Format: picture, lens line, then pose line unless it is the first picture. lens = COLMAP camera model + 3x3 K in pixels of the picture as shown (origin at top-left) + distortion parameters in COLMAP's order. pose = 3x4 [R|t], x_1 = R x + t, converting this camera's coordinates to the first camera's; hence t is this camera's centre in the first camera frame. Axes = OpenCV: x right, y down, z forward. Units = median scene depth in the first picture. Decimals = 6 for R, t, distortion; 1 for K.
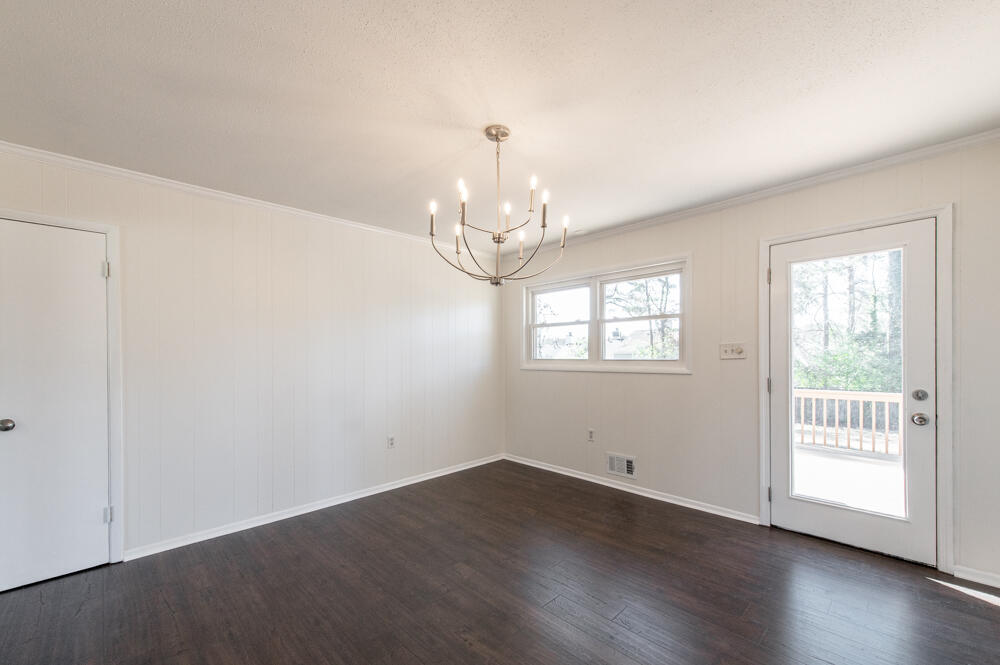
lens RADIAL K [[404.5, 0, 501.0], [0, 404.5, 353.6], [0, 0, 1]] dist [-0.000508, -0.000104]
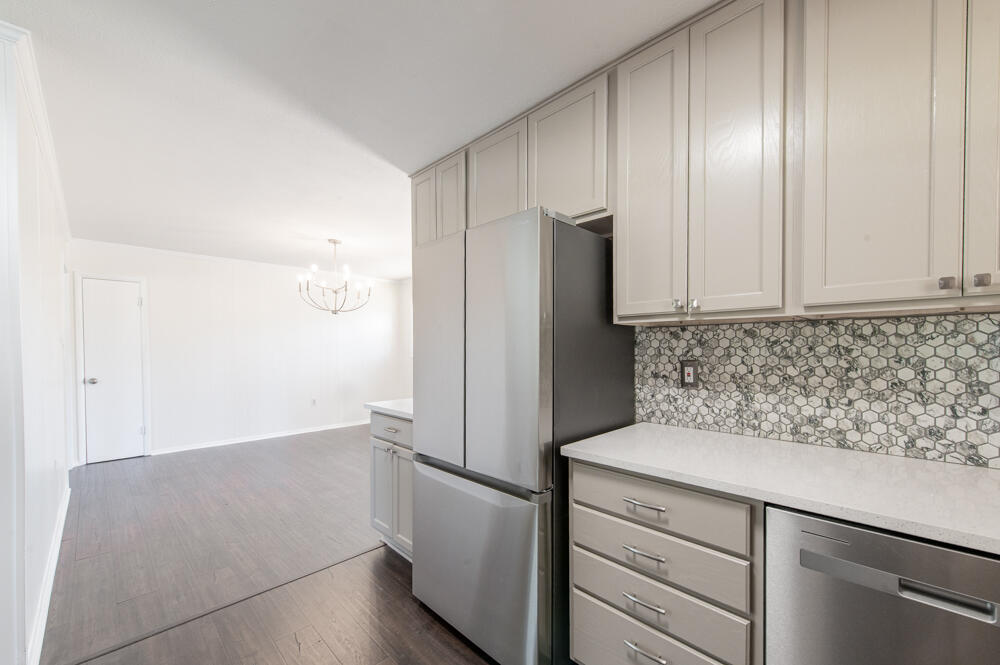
lens RADIAL K [[404.5, 0, 501.0], [0, 404.5, 353.6], [0, 0, 1]] dist [-0.000508, -0.000104]
pose [[0.999786, 0.000875, 0.020655, 0.680949], [-0.001211, 0.999867, 0.016240, 0.002513], [-0.020638, -0.016262, 0.999655, -0.940182]]
